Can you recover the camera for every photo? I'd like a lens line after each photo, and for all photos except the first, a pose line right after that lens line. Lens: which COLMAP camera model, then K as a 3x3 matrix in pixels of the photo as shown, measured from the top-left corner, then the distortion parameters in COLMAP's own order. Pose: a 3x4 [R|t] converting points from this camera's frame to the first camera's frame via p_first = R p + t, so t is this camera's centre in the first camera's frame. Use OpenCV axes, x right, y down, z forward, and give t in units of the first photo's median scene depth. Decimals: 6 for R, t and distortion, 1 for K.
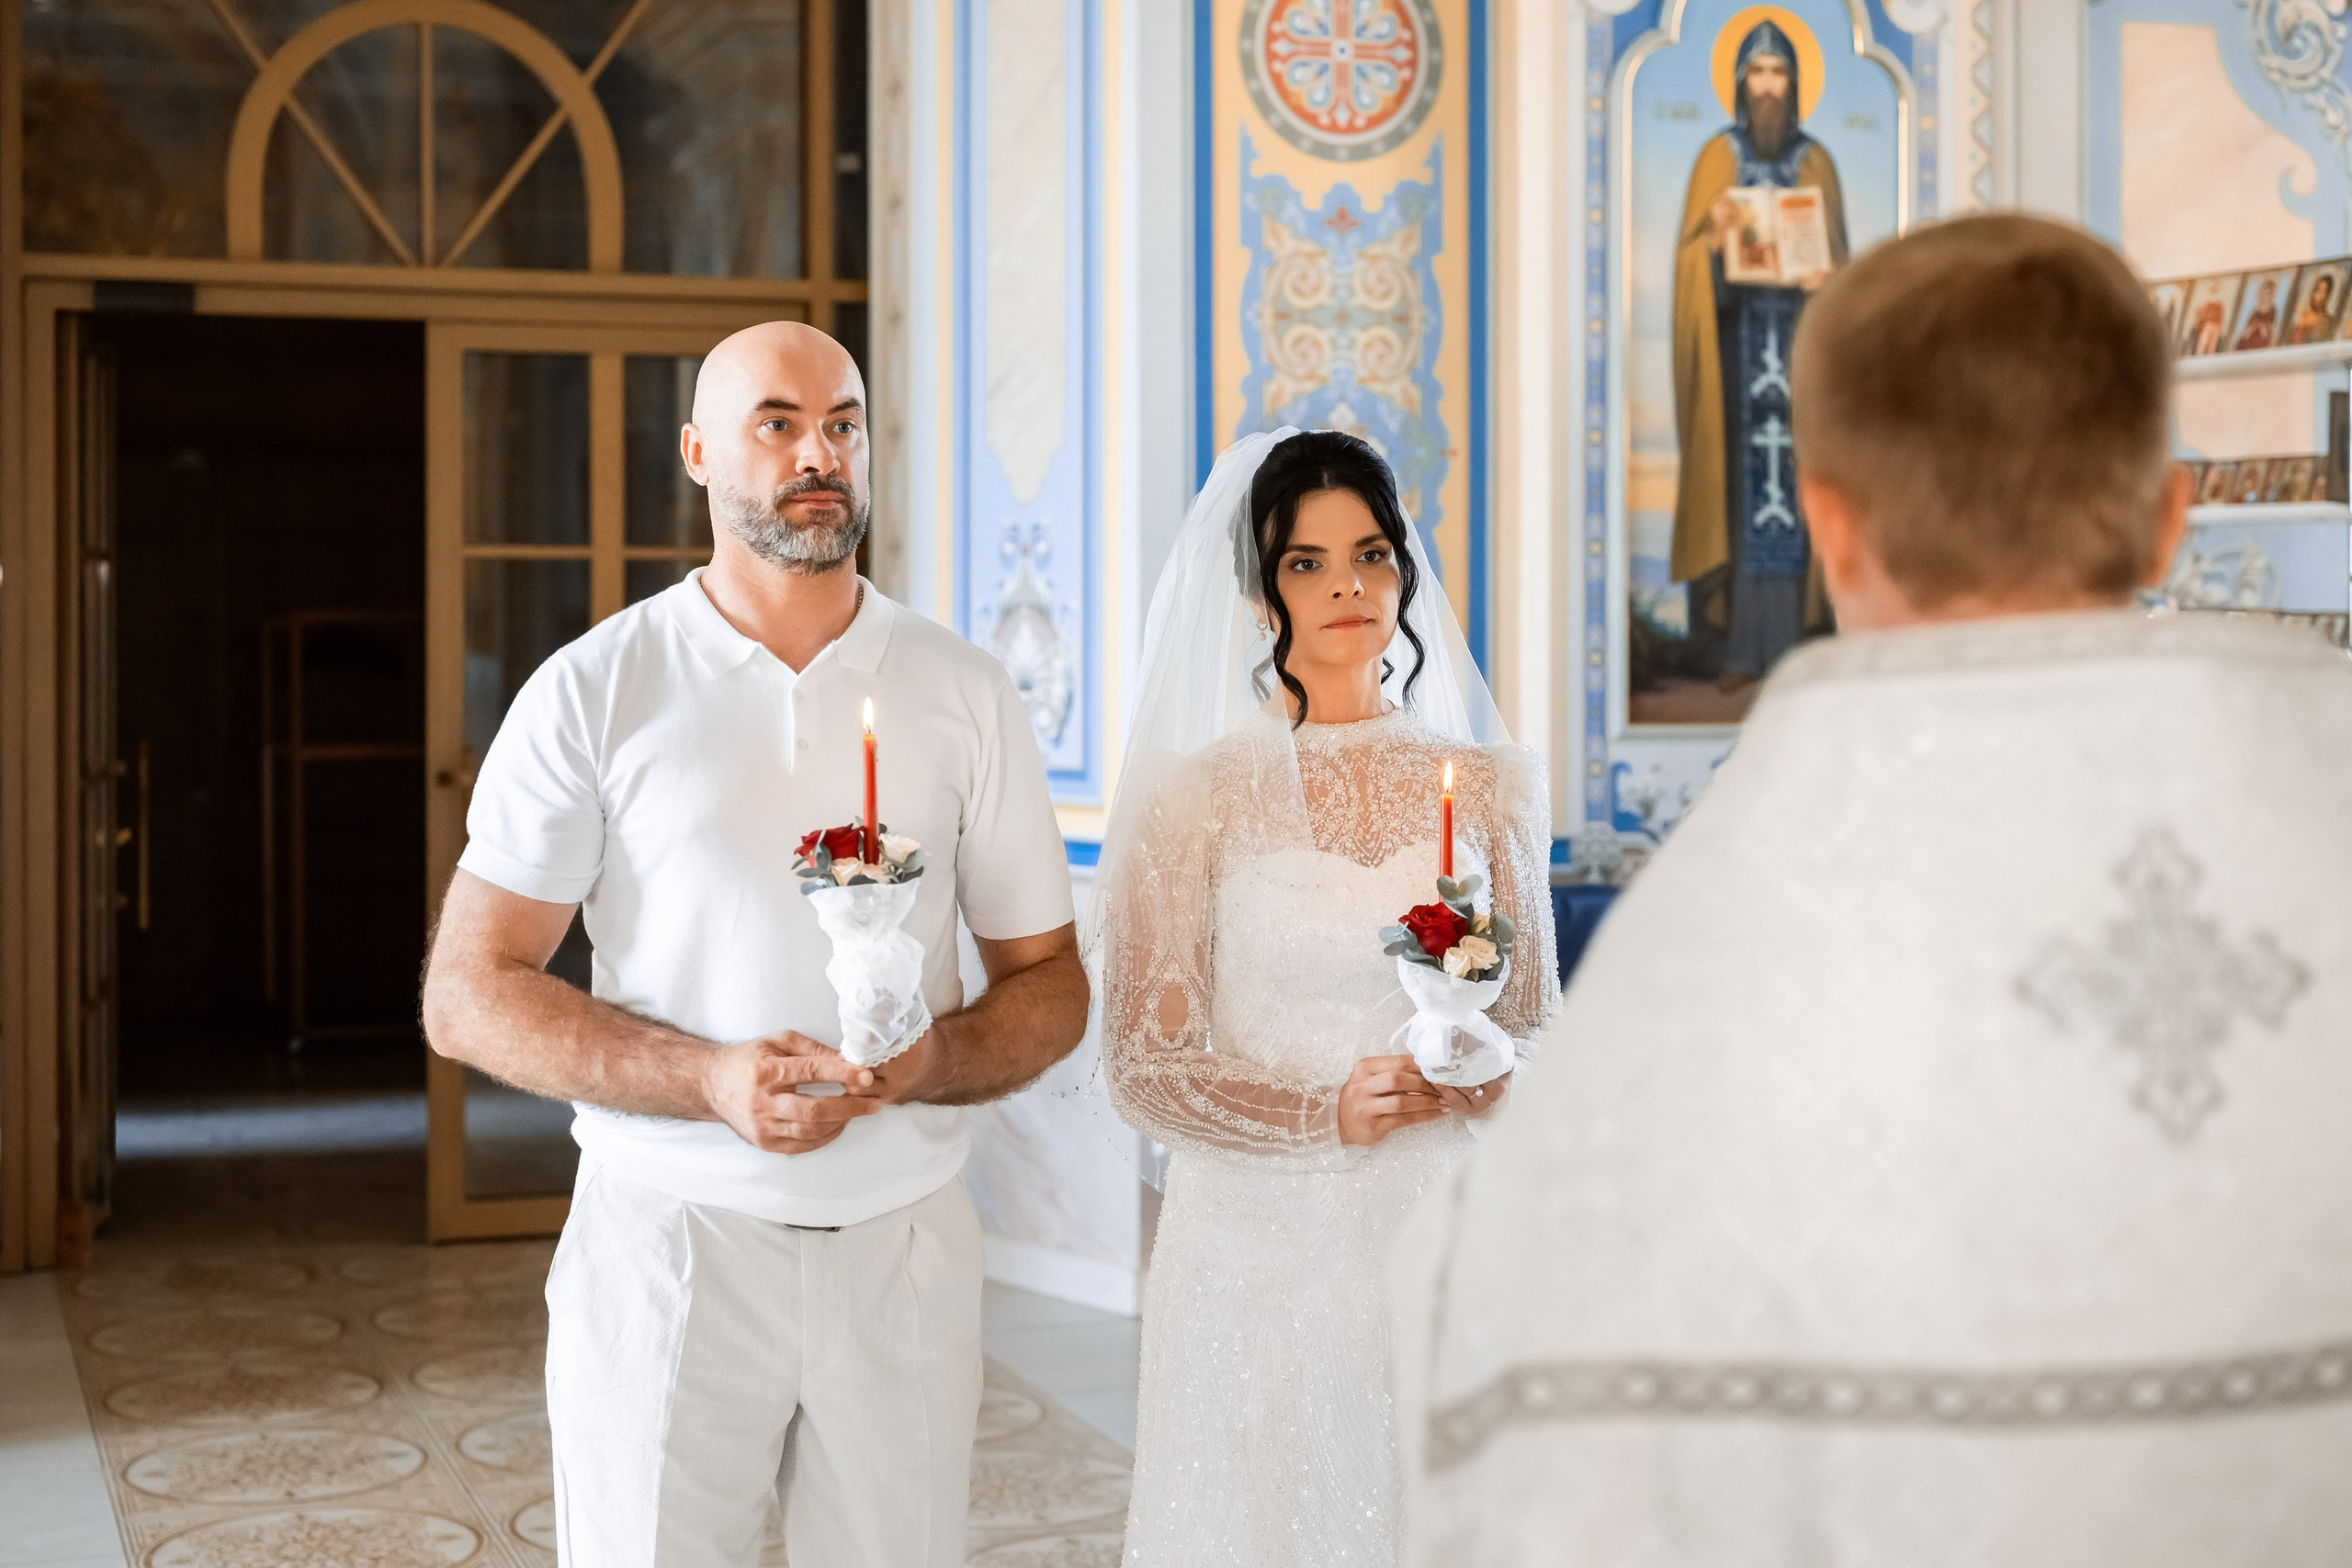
lens RADIAL K [[3479.0, 0, 1176.0], [0, 3479.0, 784.0], [0, 0, 1]] dist [-0.006480, -0.061152]
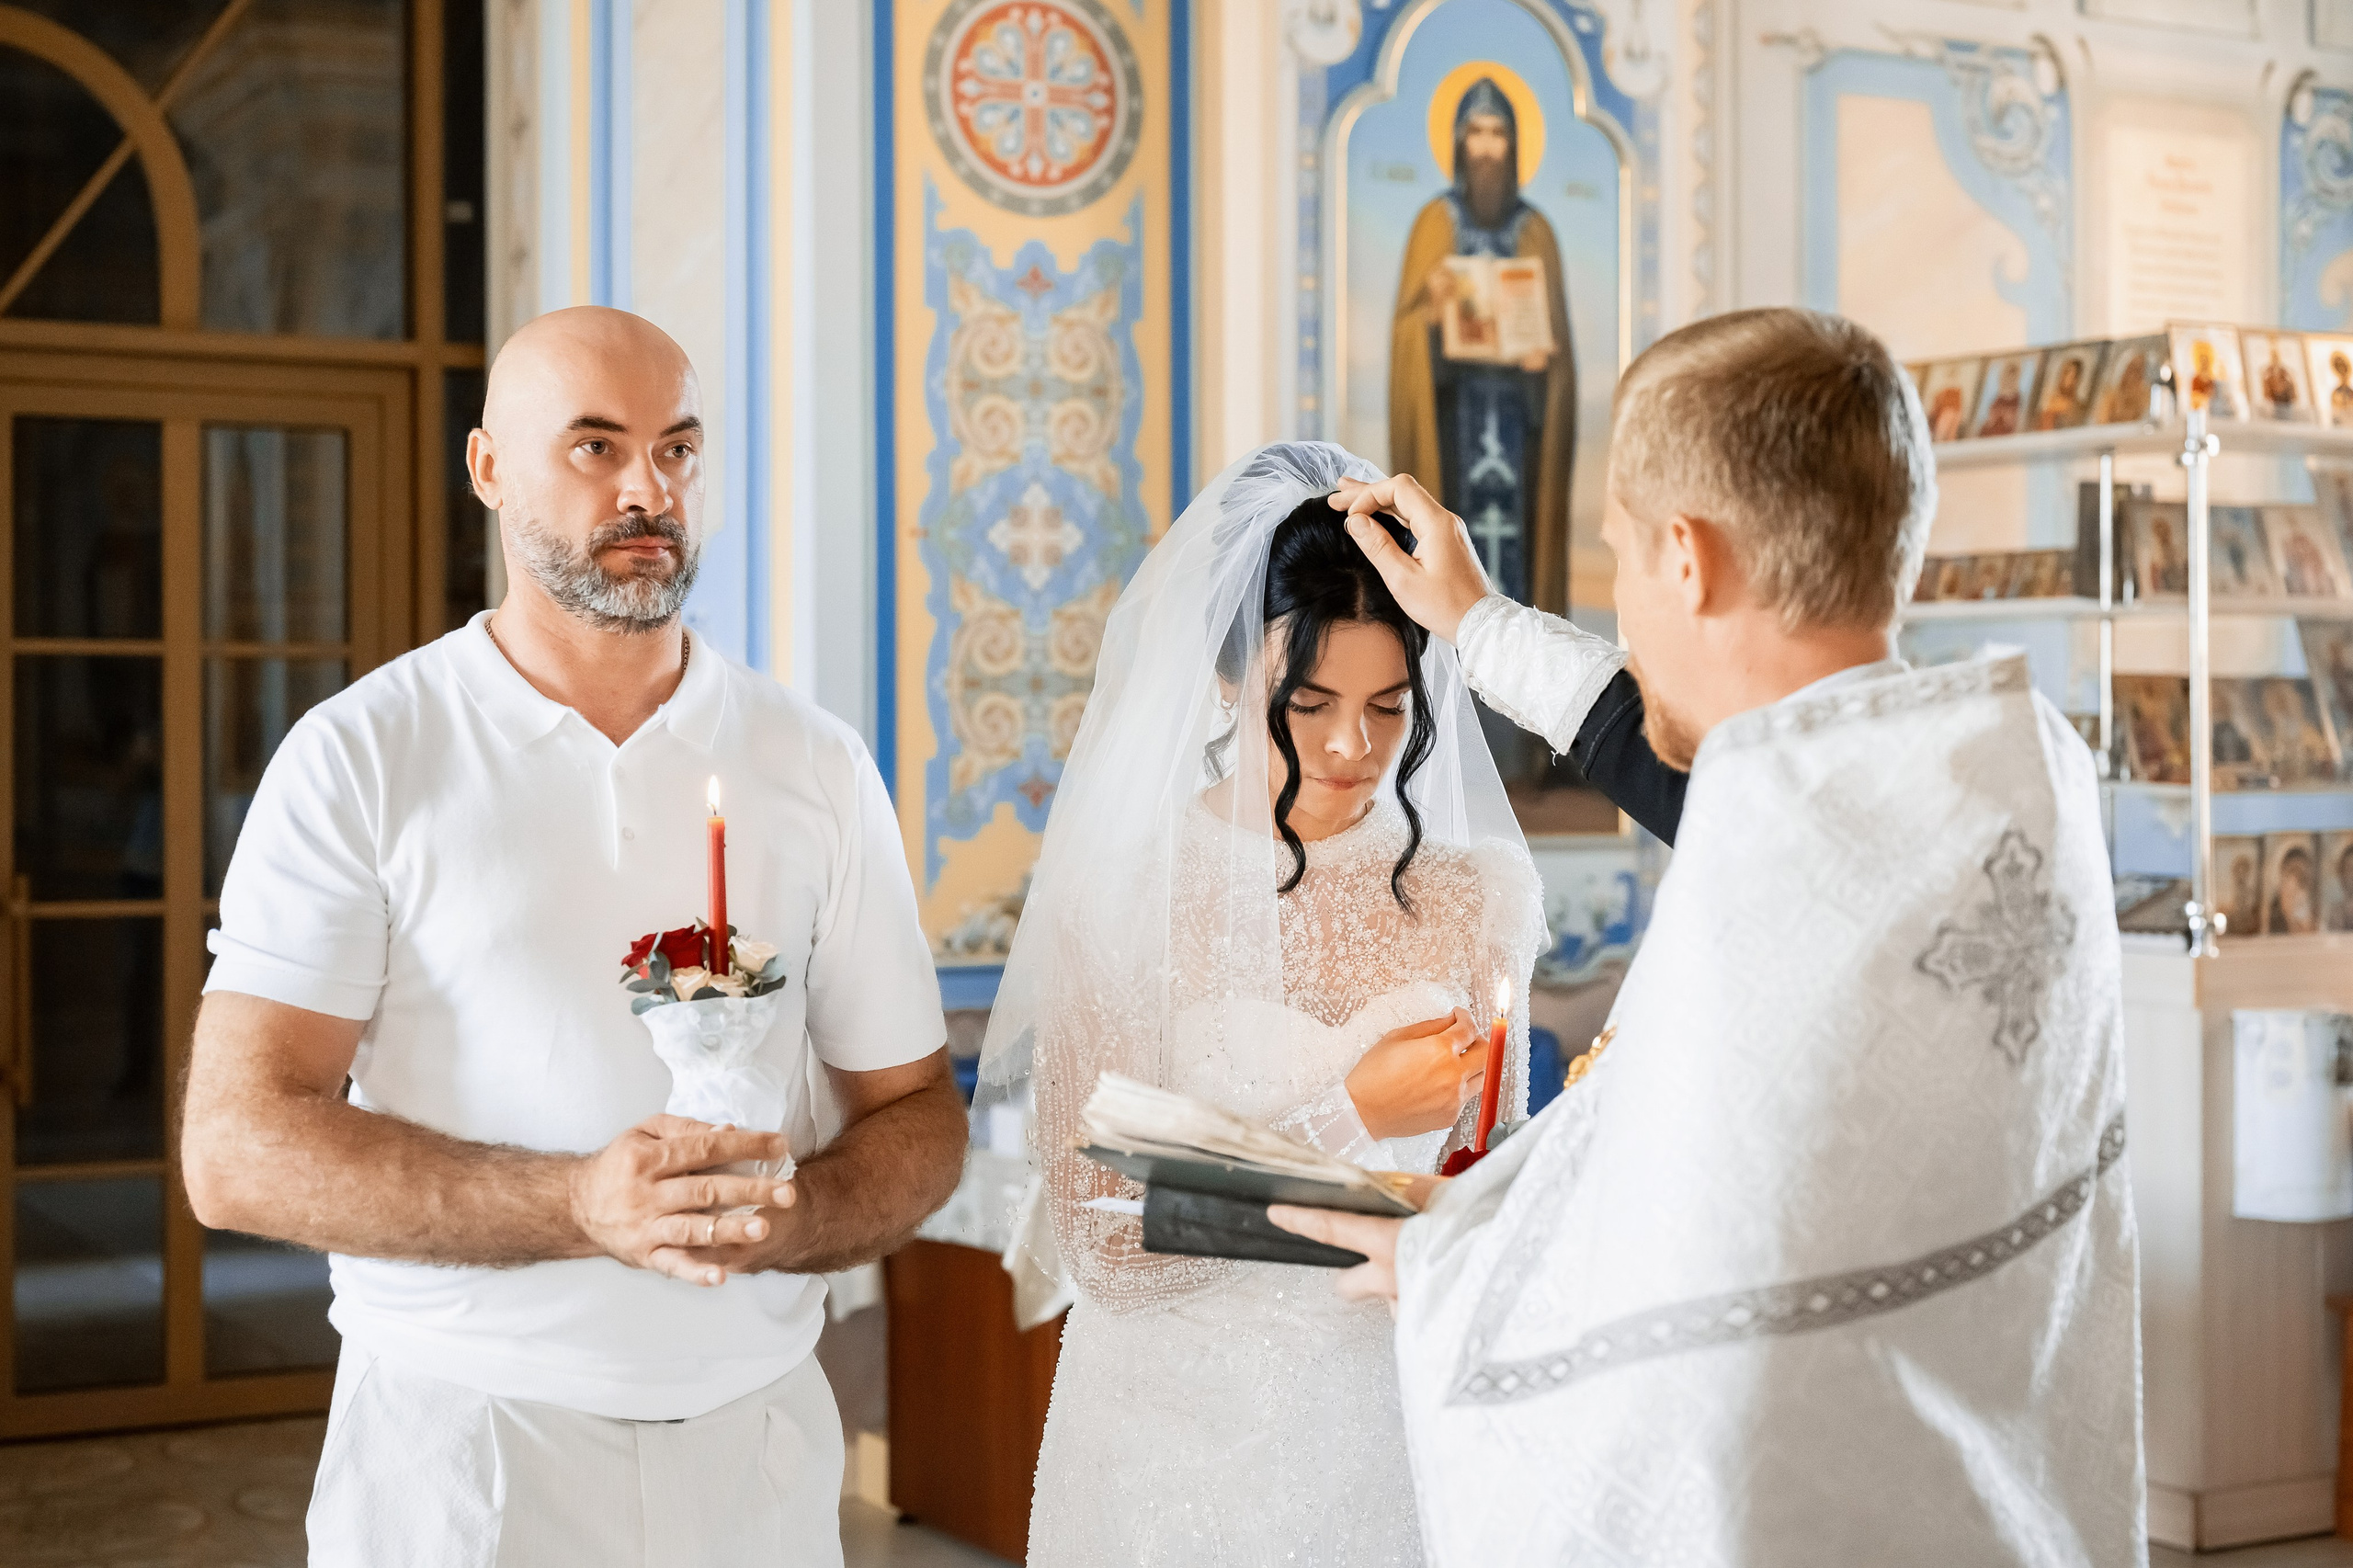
lens RADIAL K [[3448.8, 0, 1176.7], [0, 3448.8, 902.0], [0, 0, 1]] dist [-0.006868, -0.022893]
pose [[0.984574, -0.007898, 0.174790, -0.074185], [0.009723, 0.999907, -0.009589, 0.008581], [-0.174698, 0.011140, 0.984559, 0.110871]]
